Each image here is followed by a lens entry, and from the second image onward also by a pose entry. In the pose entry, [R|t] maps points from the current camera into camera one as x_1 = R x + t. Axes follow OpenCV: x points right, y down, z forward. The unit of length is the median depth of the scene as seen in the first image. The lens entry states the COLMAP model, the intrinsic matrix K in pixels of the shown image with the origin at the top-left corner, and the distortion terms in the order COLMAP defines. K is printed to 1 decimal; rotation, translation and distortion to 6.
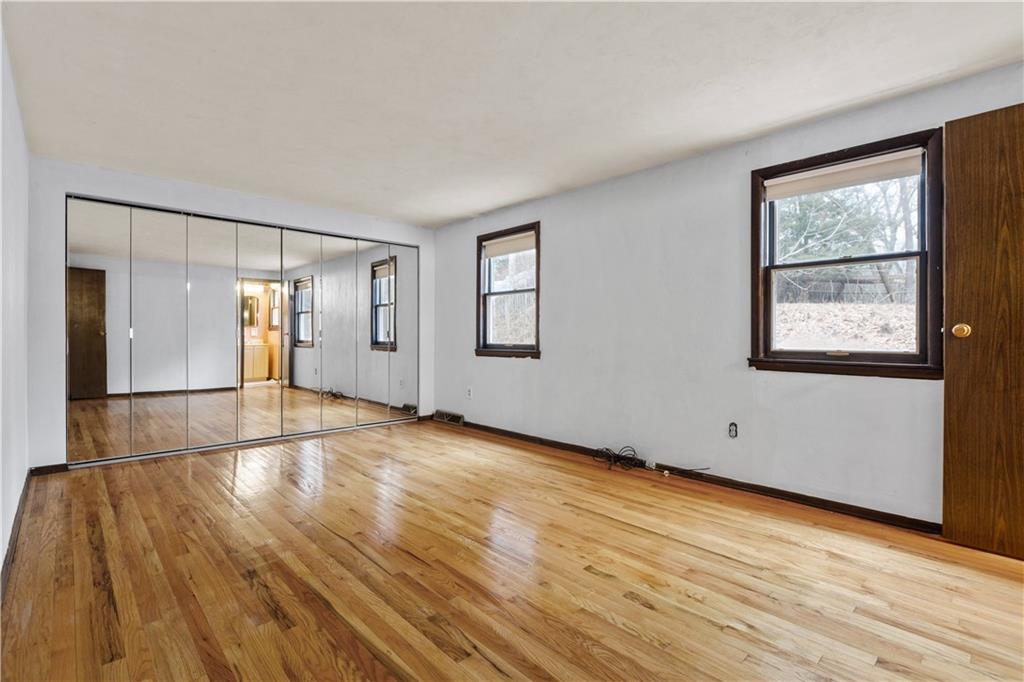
lens RADIAL K [[478.0, 0, 512.1], [0, 478.0, 338.8], [0, 0, 1]] dist [-0.002524, -0.000114]
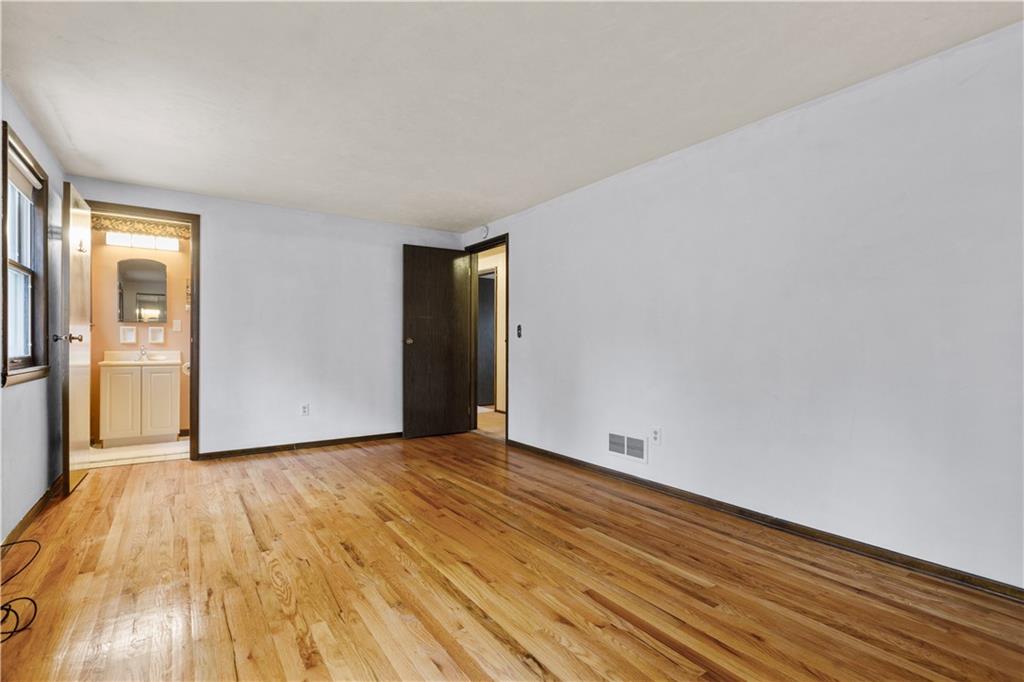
lens RADIAL K [[478.0, 0, 510.6], [0, 478.0, 341.7], [0, 0, 1]] dist [-0.002524, -0.000114]
pose [[-0.988863, -0.005824, 0.148713, -0.521550], [-0.004952, 0.999968, 0.006236, -0.020932], [-0.148744, 0.005431, -0.988861, 2.156591]]
